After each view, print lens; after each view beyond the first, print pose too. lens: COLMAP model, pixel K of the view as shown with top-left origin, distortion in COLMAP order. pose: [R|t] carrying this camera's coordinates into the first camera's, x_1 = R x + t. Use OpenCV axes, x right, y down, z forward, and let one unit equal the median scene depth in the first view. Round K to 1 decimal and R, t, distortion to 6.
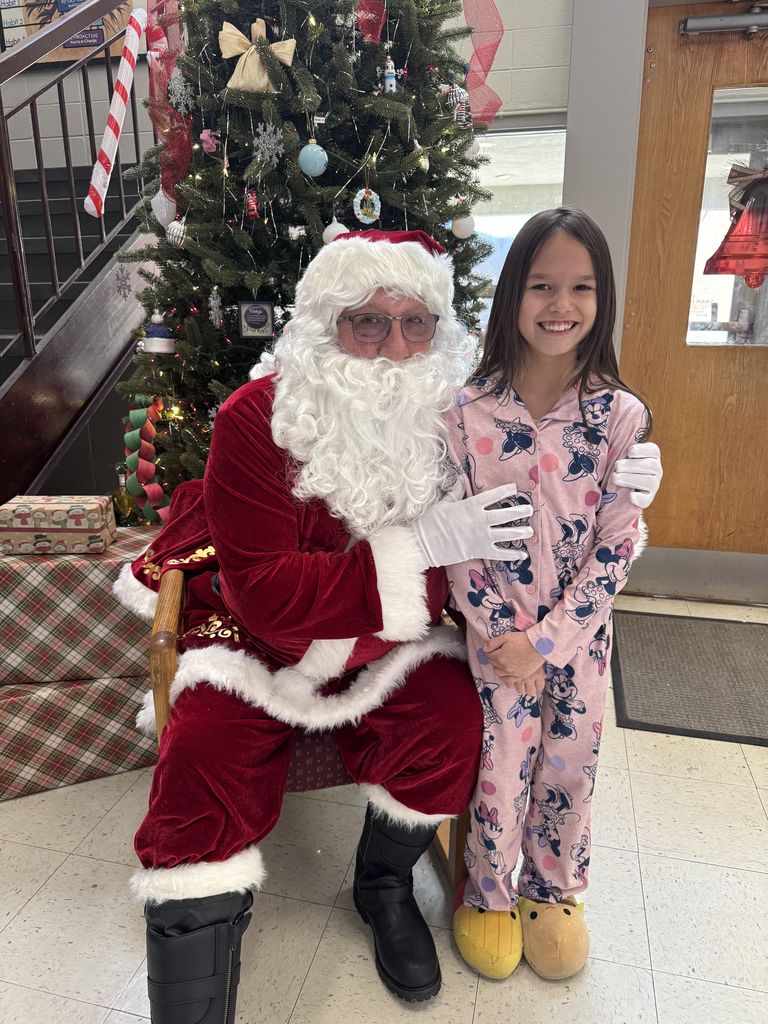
lens RADIAL K [[728.4, 0, 382.8], [0, 728.4, 516.2], [0, 0, 1]] dist [0.004996, -0.018171]
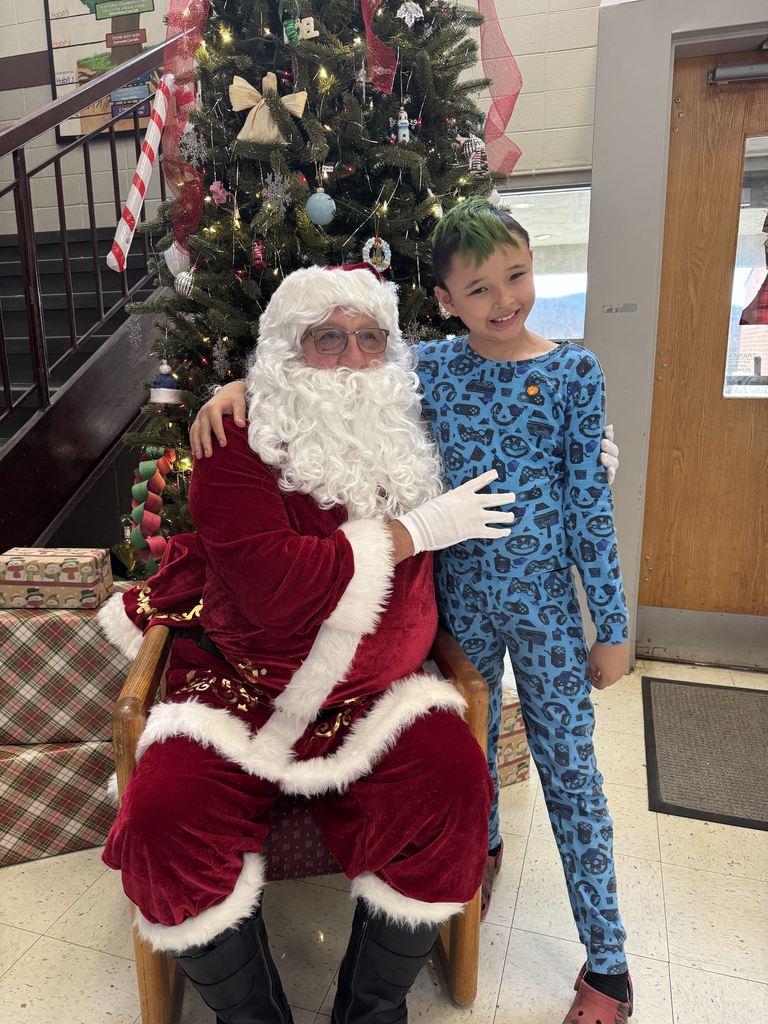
lens RADIAL K [[728.4, 0, 382.5], [0, 728.4, 516.2], [0, 0, 1]] dist [0.004996, -0.018171]
pose [[0.998059, 0.009653, -0.061529, 0.048140], [-0.014308, 0.997031, -0.075666, -0.003262], [0.060616, 0.076400, 0.995233, 0.057500]]
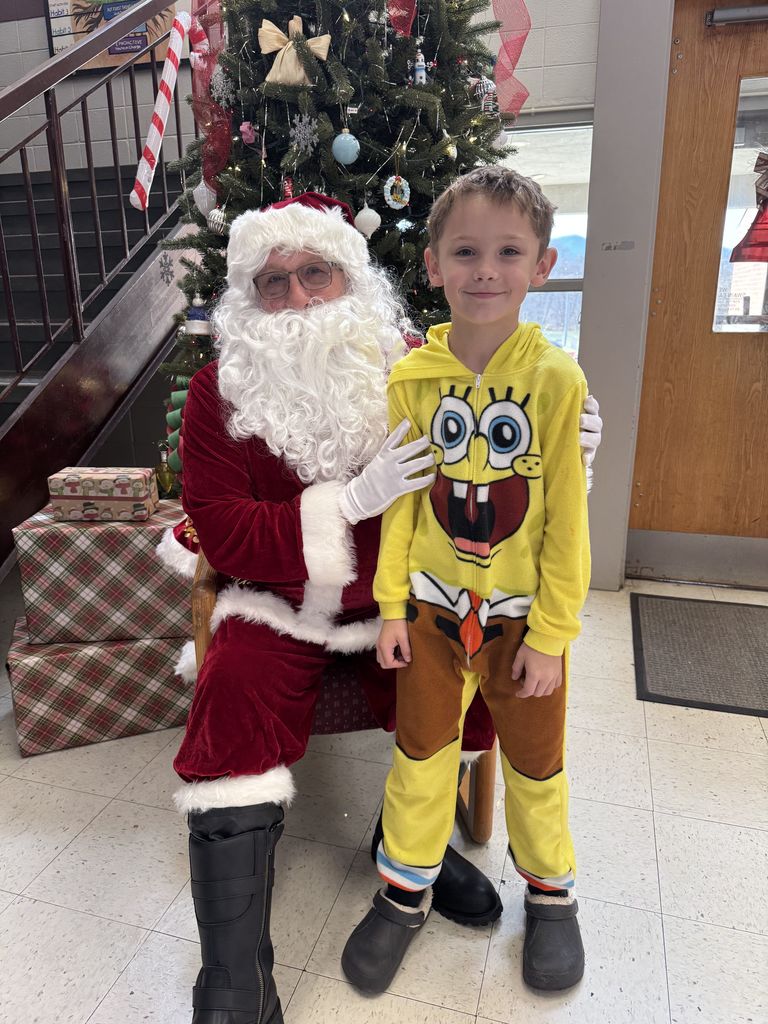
lens RADIAL K [[728.4, 0, 382.4], [0, 728.4, 518.6], [0, 0, 1]] dist [0.004996, -0.018171]
pose [[0.998957, 0.008742, -0.044823, 0.008267], [-0.008879, 0.999957, -0.002853, 0.046062], [0.044796, 0.003248, 0.998991, -0.045845]]
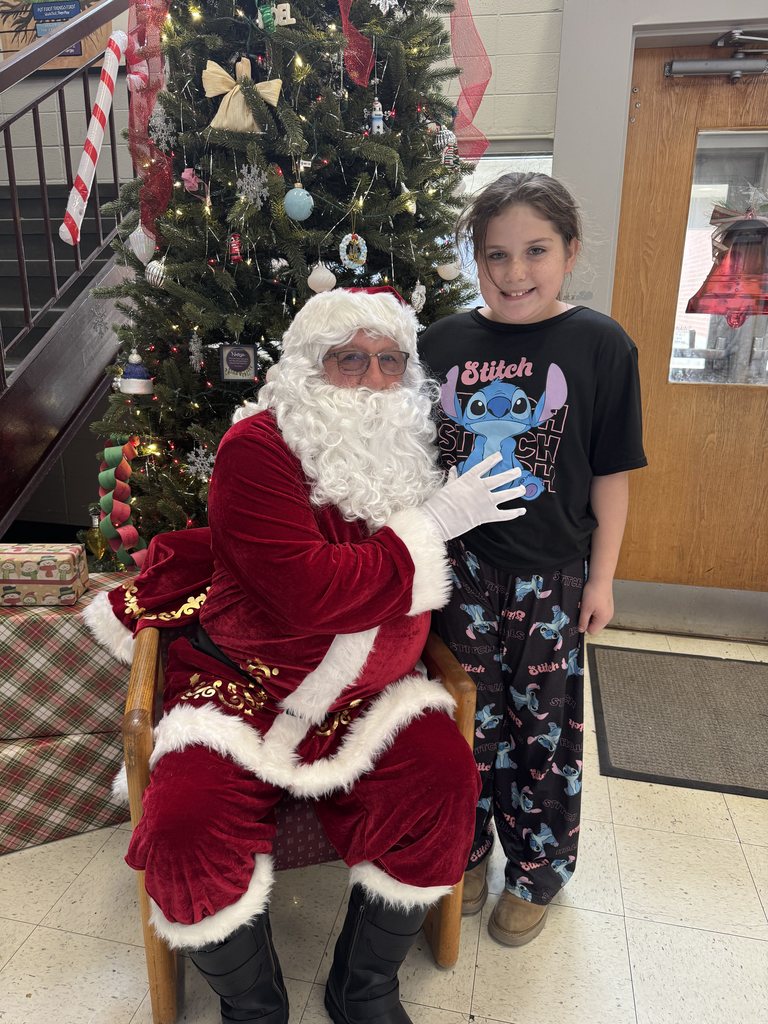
lens RADIAL K [[728.4, 0, 387.5], [0, 728.4, 512.7], [0, 0, 1]] dist [0.004996, -0.018171]
pose [[0.999186, 0.008564, 0.039427, -0.010854], [-0.008217, 0.999926, -0.008958, -0.063506], [-0.039500, 0.008627, 0.999182, 0.021875]]
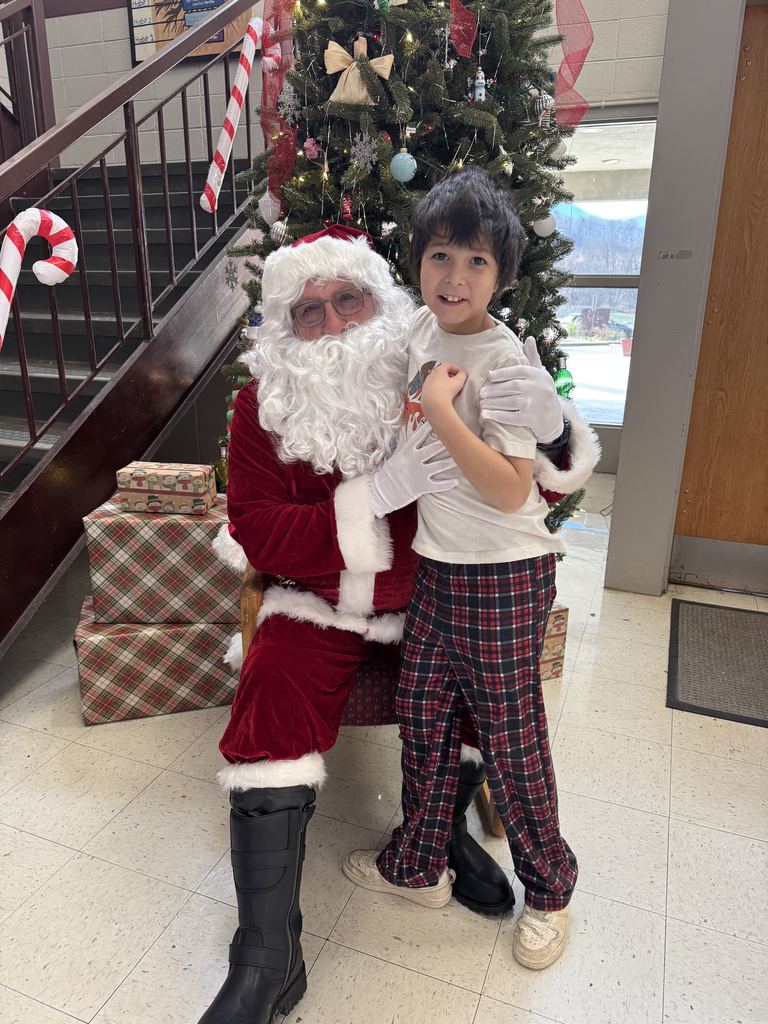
lens RADIAL K [[728.4, 0, 384.9], [0, 728.4, 516.7], [0, 0, 1]] dist [0.004996, -0.018171]
pose [[0.991396, 0.053890, -0.119293, 0.033579], [-0.051063, 0.998340, 0.026633, 0.008827], [0.120530, -0.020312, 0.992502, -0.097145]]
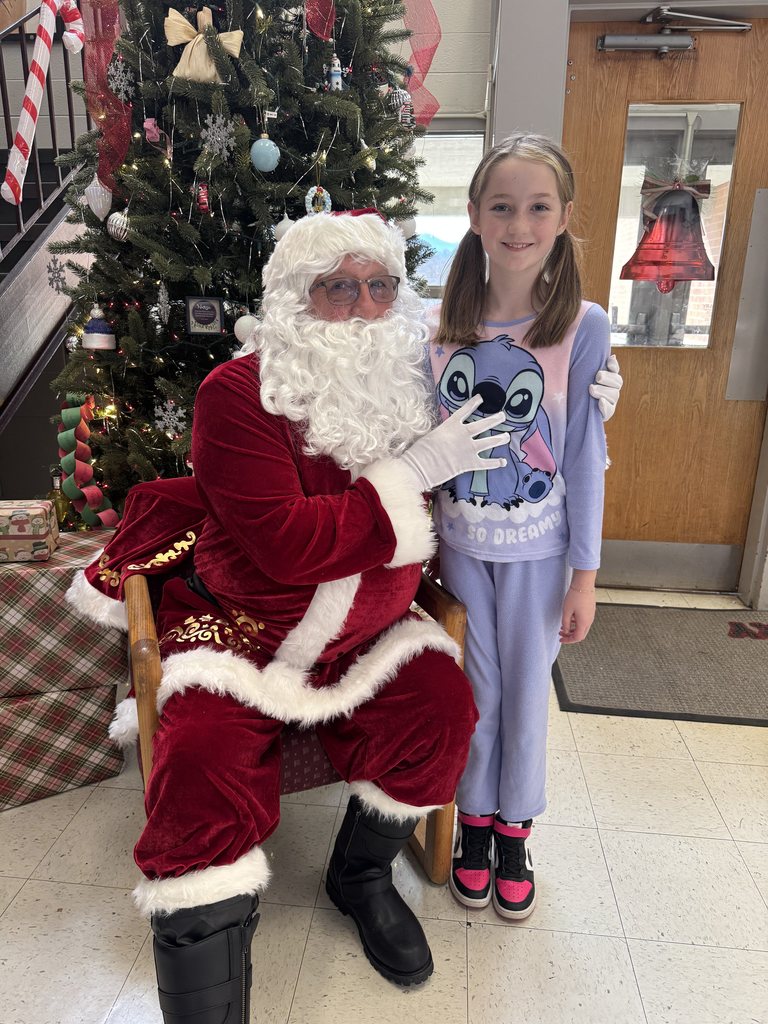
lens RADIAL K [[728.4, 0, 378.4], [0, 728.4, 517.0], [0, 0, 1]] dist [0.004996, -0.018171]
pose [[0.990119, -0.022601, 0.138396, -0.085942], [0.022067, 0.999742, 0.005388, -0.001244], [-0.138482, -0.002281, 0.990362, 0.001732]]
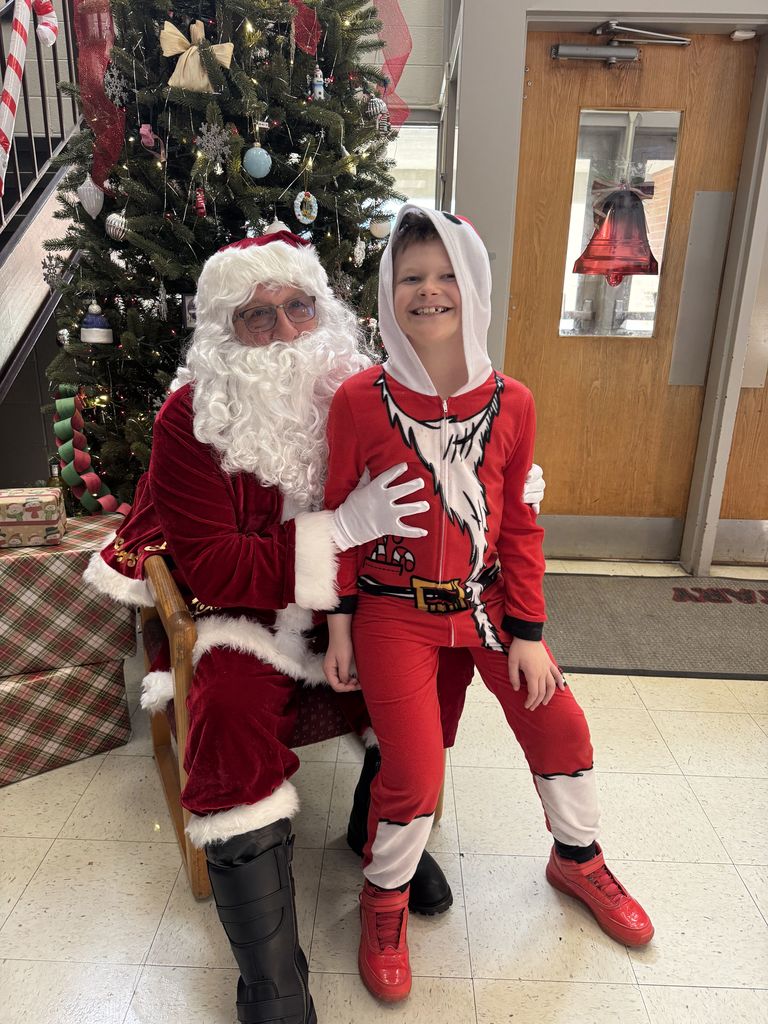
lens RADIAL K [[728.4, 0, 381.4], [0, 728.4, 513.8], [0, 0, 1]] dist [0.004996, -0.018171]
pose [[0.975411, -0.044050, 0.215948, -0.160823], [0.038050, 0.998768, 0.031865, -0.006328], [-0.217086, -0.022864, 0.975885, -0.076355]]
